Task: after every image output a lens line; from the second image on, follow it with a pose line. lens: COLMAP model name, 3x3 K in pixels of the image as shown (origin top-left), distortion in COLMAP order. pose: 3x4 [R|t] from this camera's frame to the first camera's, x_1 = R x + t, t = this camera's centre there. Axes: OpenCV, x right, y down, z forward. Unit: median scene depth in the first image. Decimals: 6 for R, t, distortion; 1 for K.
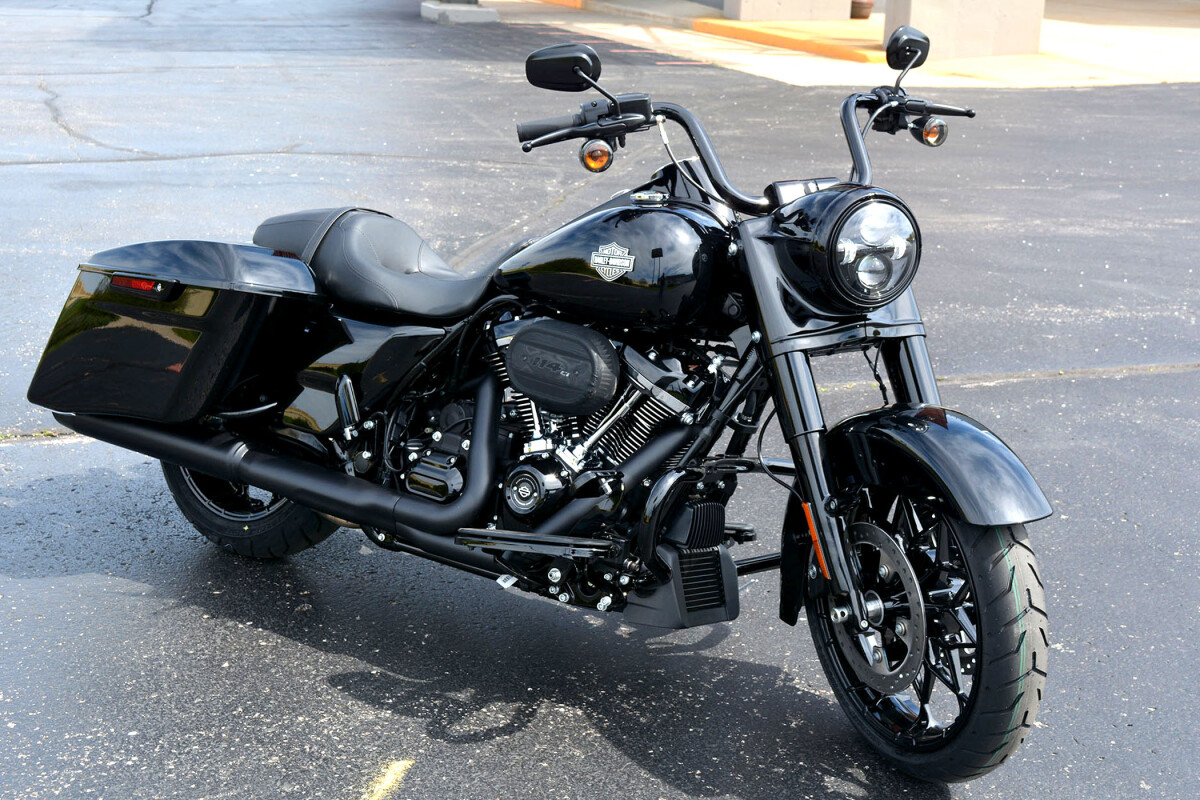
lens RADIAL K [[1521.1, 0, 625.9], [0, 1521.1, 374.4], [0, 0, 1]] dist [-0.042845, 0.000000]
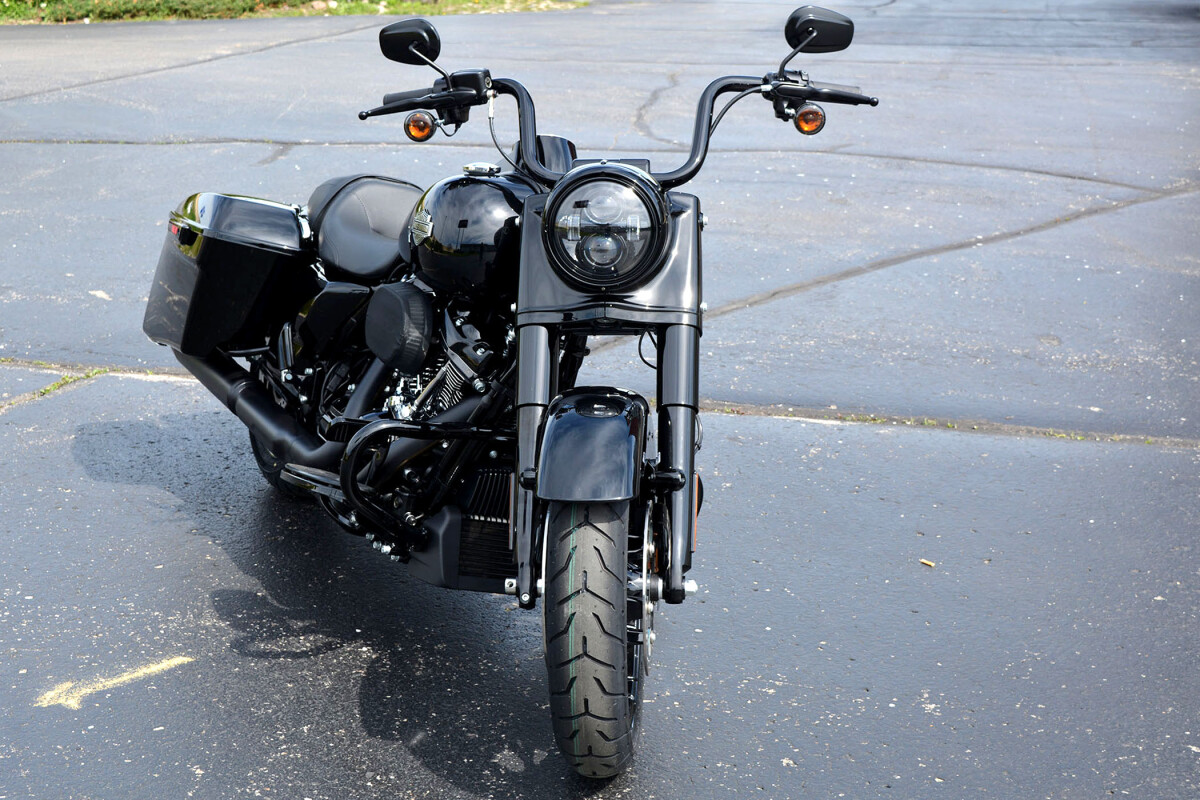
lens RADIAL K [[1759.2, 0, 599.6], [0, 1759.2, 402.5], [0, 0, 1]] dist [-0.012993, 0.000000]
pose [[0.878708, 0.113685, -0.463625, 0.614704], [-0.119324, 0.992705, 0.017266, 0.009223], [0.462206, 0.040150, 0.885863, -0.009809]]
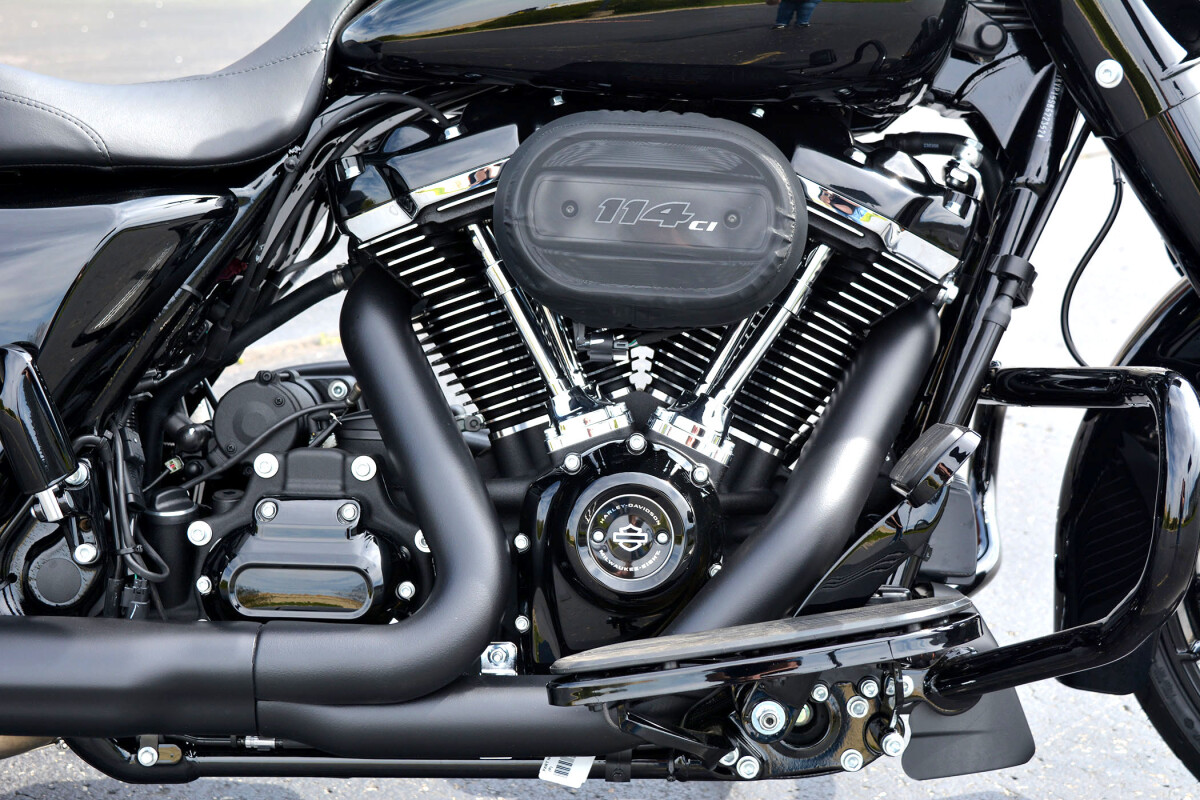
lens RADIAL K [[1900.6, 0, 595.4], [0, 1900.6, 394.9], [0, 0, 1]] dist [0.012585, 0.000000]
pose [[0.835279, -0.173429, 0.521758, -0.312893], [0.169494, 0.983955, 0.055719, 0.009806], [-0.523049, 0.041893, 0.851272, 0.546713]]
